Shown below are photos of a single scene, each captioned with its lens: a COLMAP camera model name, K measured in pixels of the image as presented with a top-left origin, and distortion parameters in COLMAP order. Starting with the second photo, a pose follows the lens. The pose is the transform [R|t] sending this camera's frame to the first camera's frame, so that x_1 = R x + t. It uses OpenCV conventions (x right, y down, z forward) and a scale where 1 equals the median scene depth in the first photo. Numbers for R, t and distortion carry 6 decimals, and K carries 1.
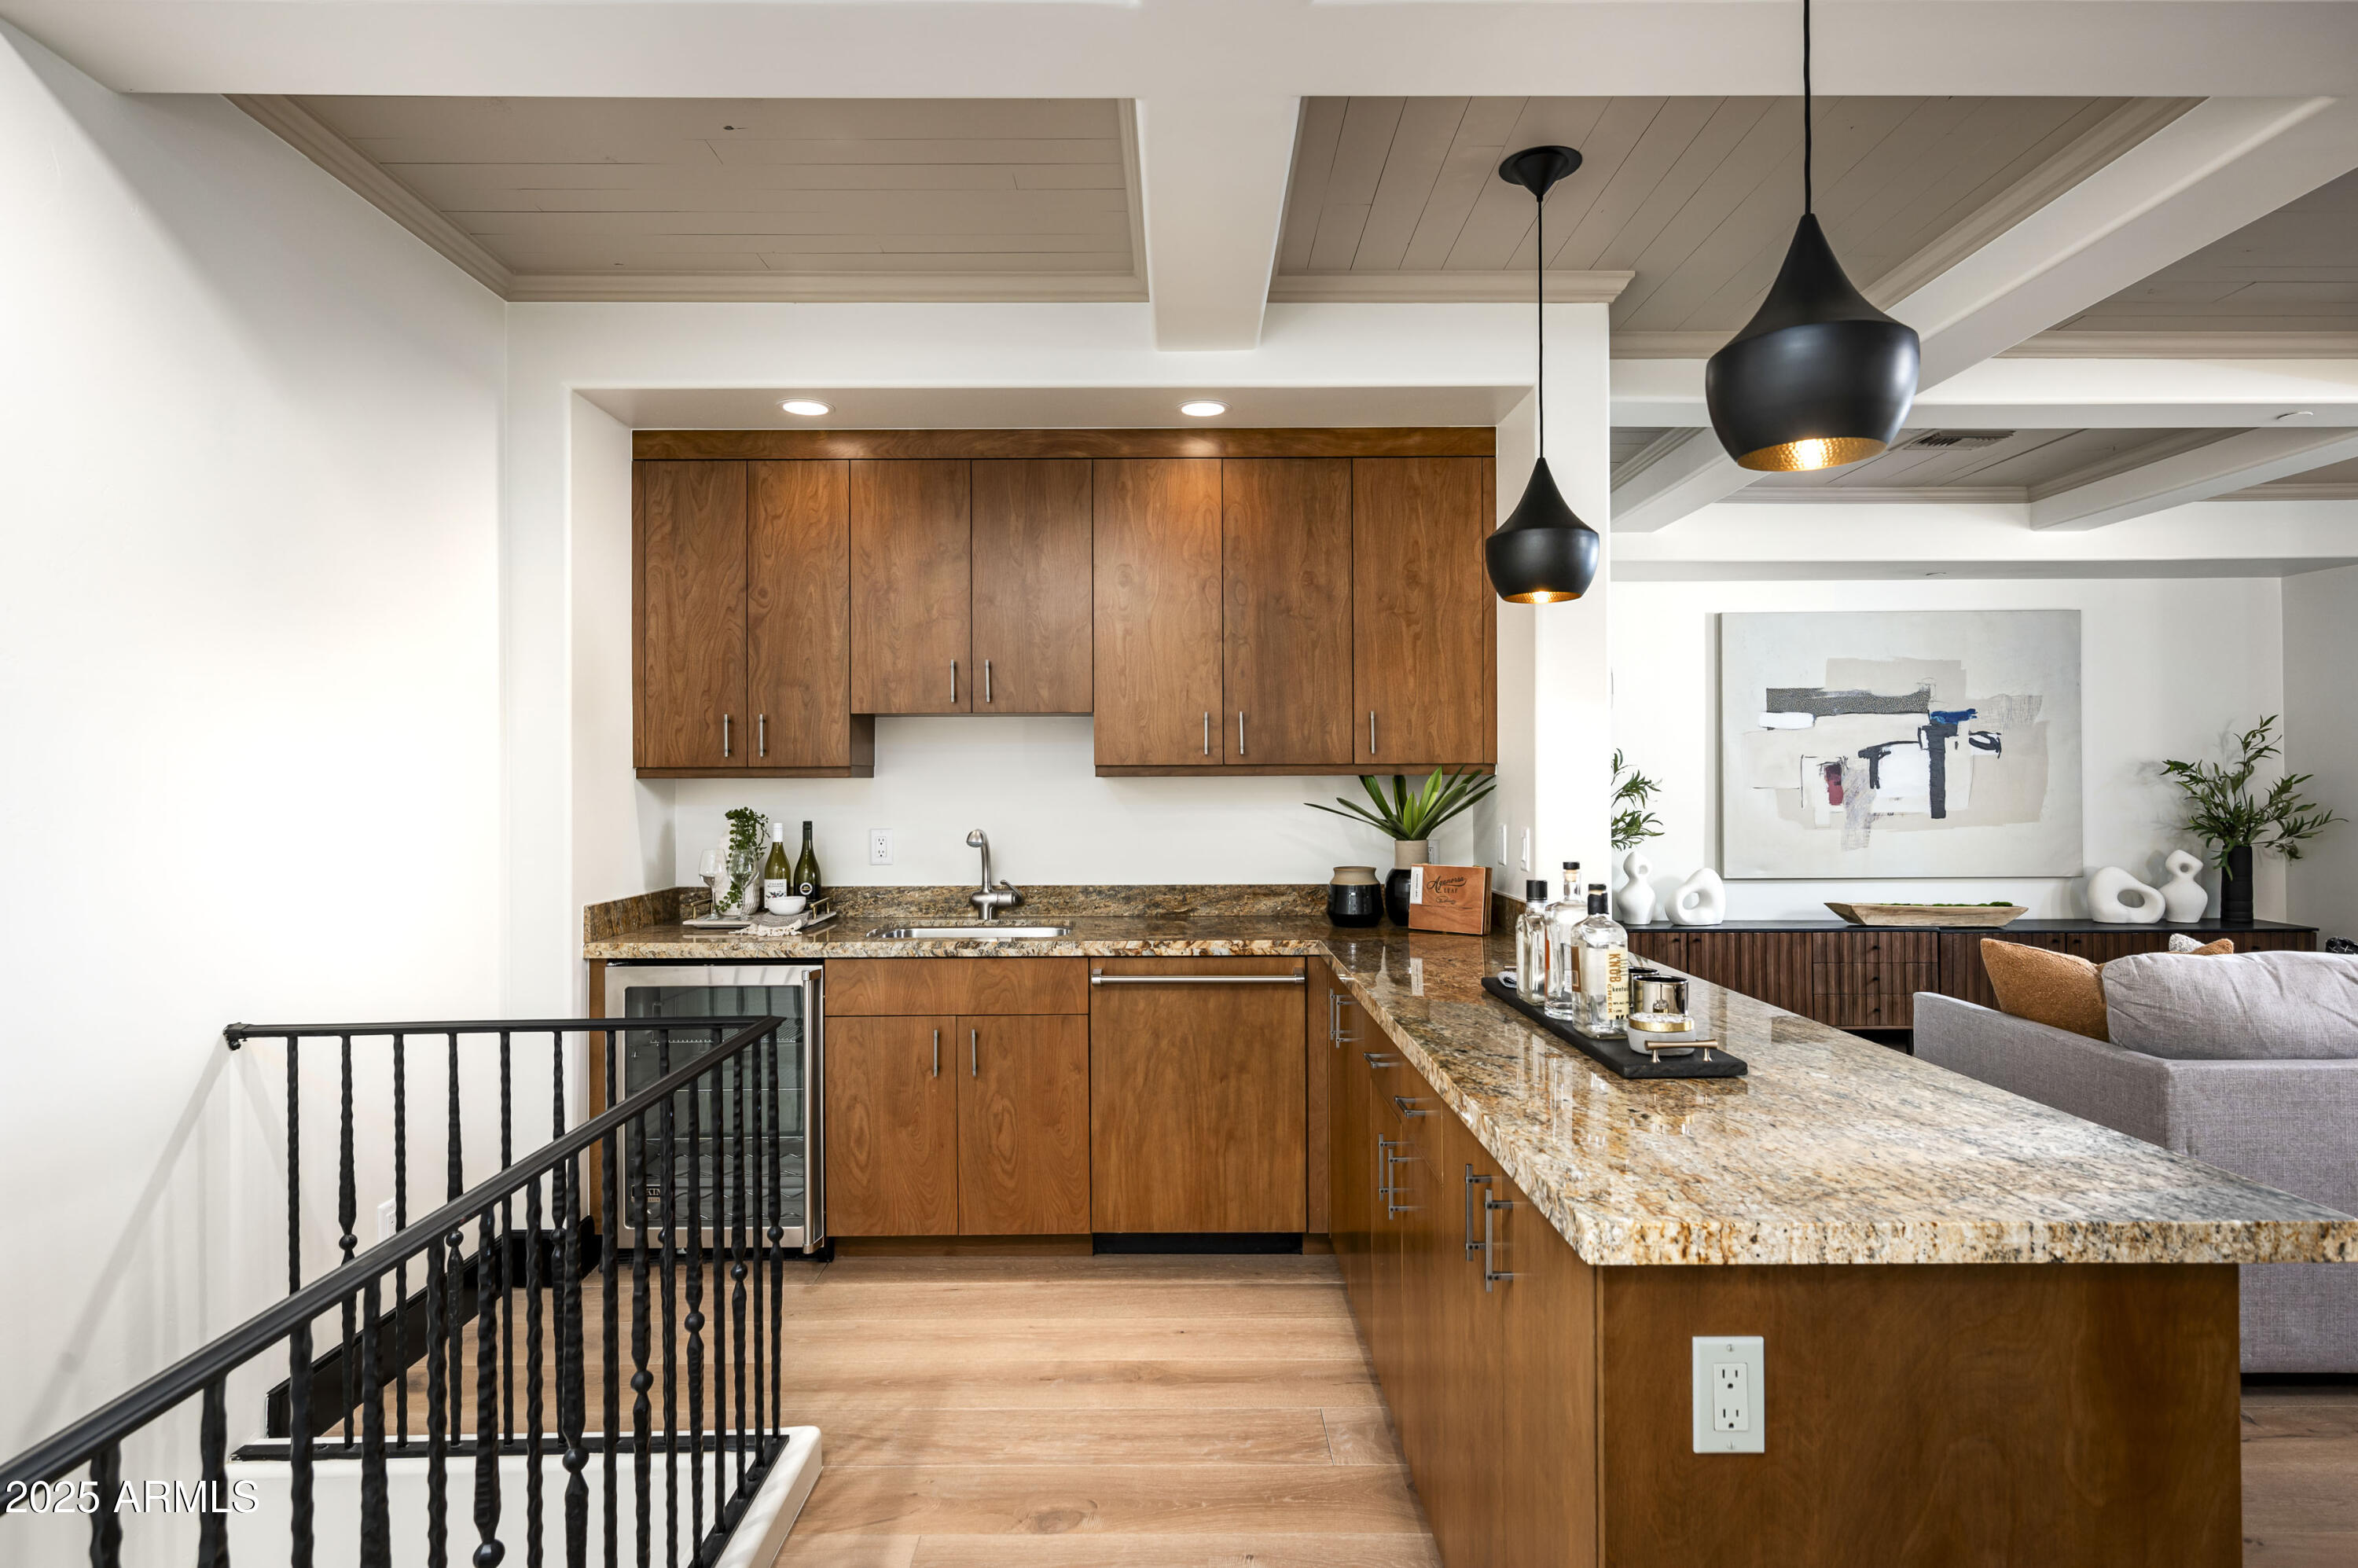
lens RADIAL K [[1253.6, 0, 1196.7], [0, 1253.6, 779.0], [0, 0, 1]] dist [0.002201, 0.001465]
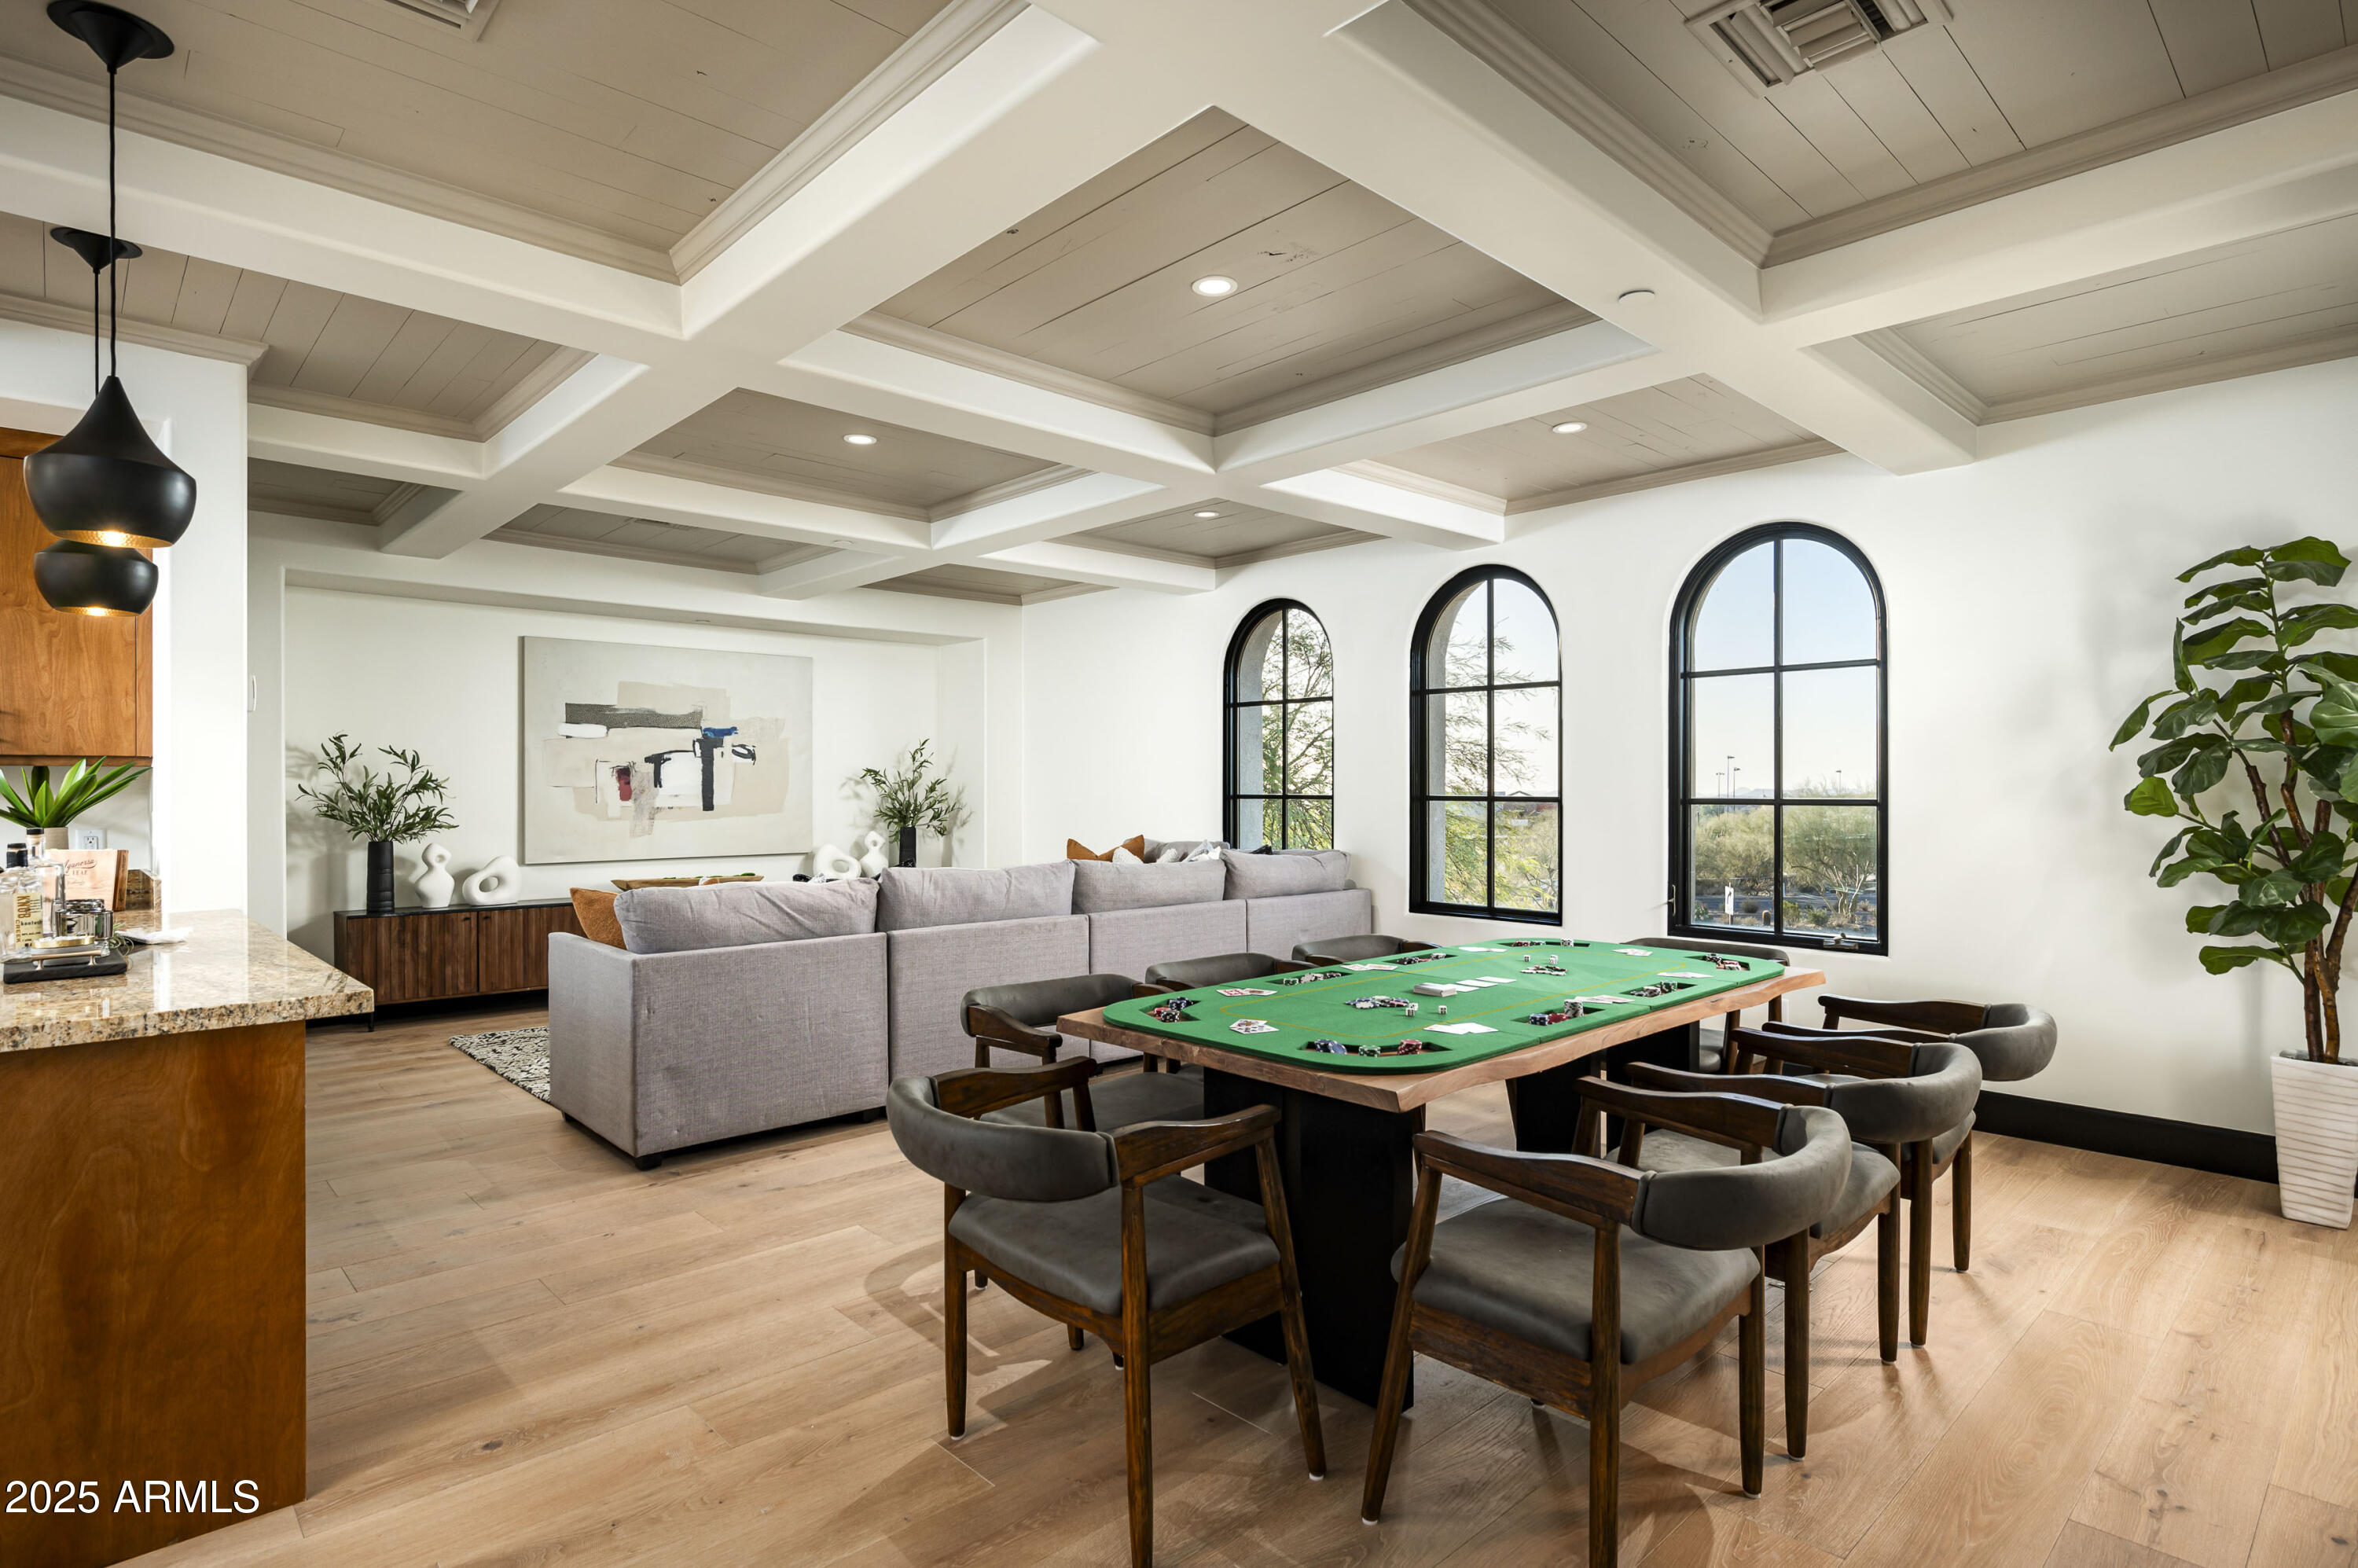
lens RADIAL K [[1191.7, 0, 1191.4], [0, 1191.7, 790.6], [0, 0, 1]] dist [-0.003686, 0.001082]
pose [[0.731529, 0.002539, 0.681805, 0.121299], [-0.003740, 0.999993, 0.000289, 0.008475], [-0.681800, -0.002761, 0.731534, -0.236107]]
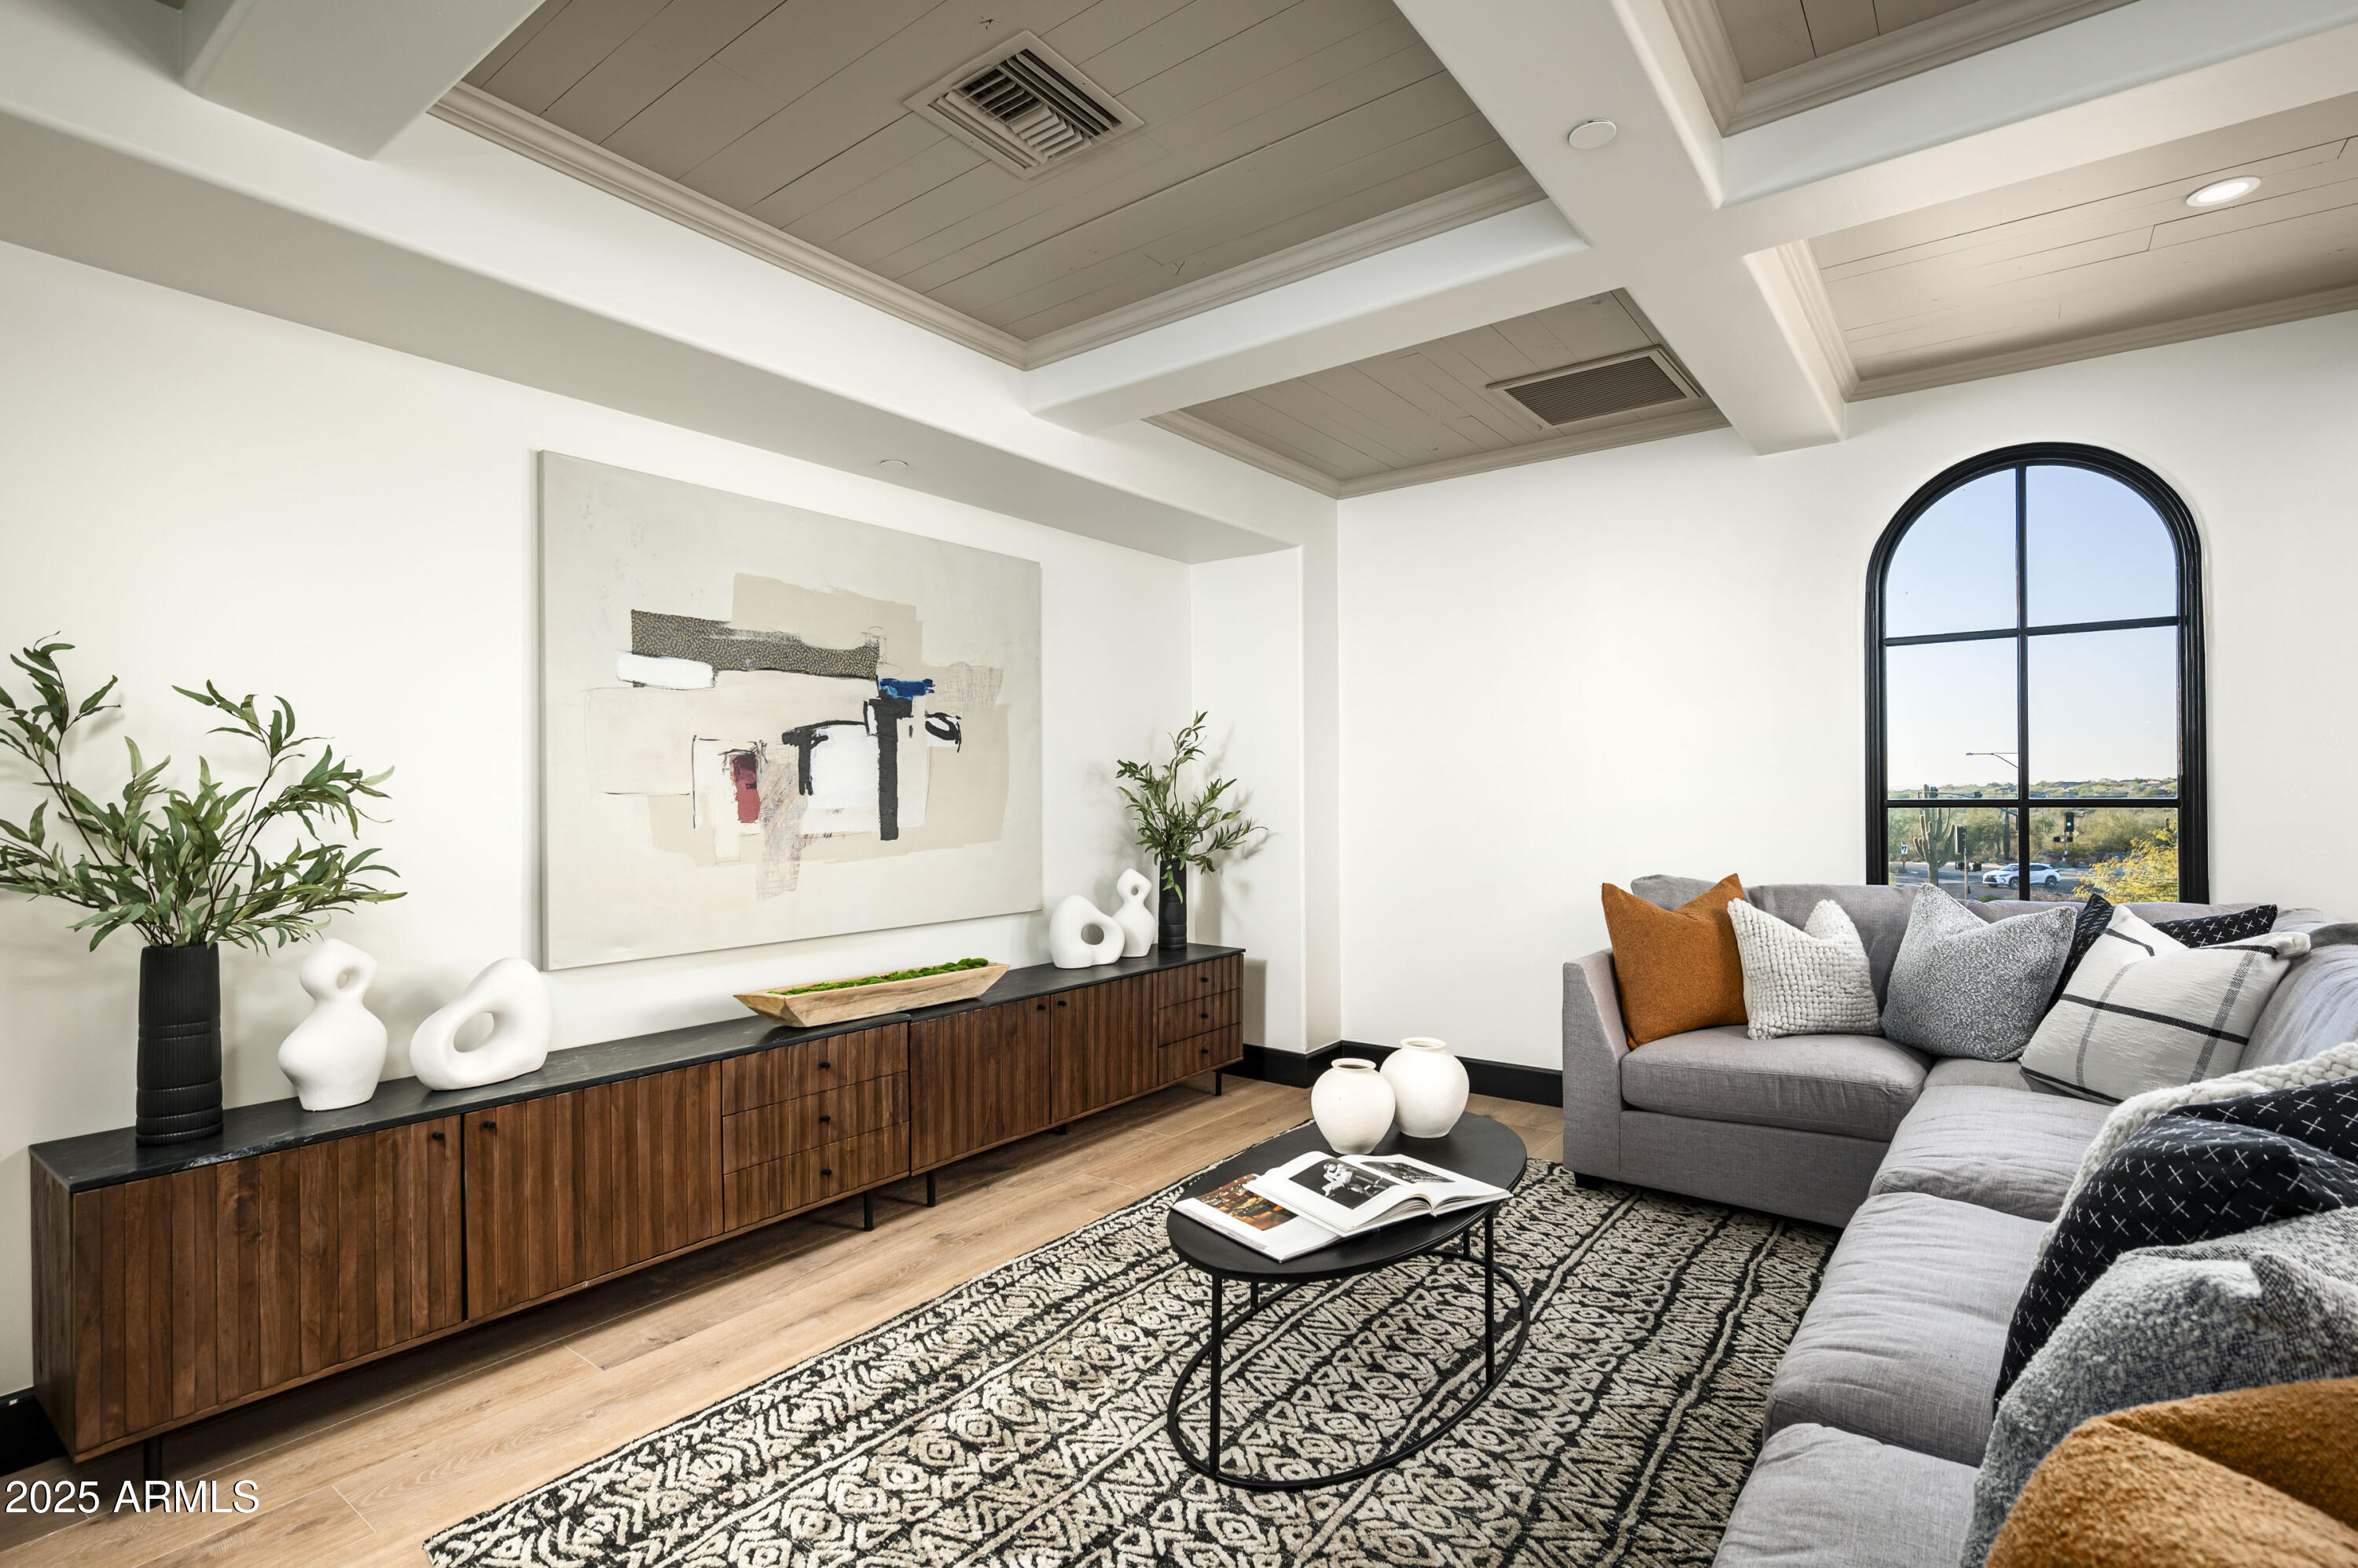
lens RADIAL K [[1056.2, 0, 1142.3], [0, 1056.2, 792.4], [0, 0, 1]] dist [0.000354, -0.000296]
pose [[0.616851, 0.003068, 0.787074, 0.235796], [-0.000273, 0.999993, -0.003684, 0.008431], [-0.787080, 0.002058, 0.616847, 0.555305]]
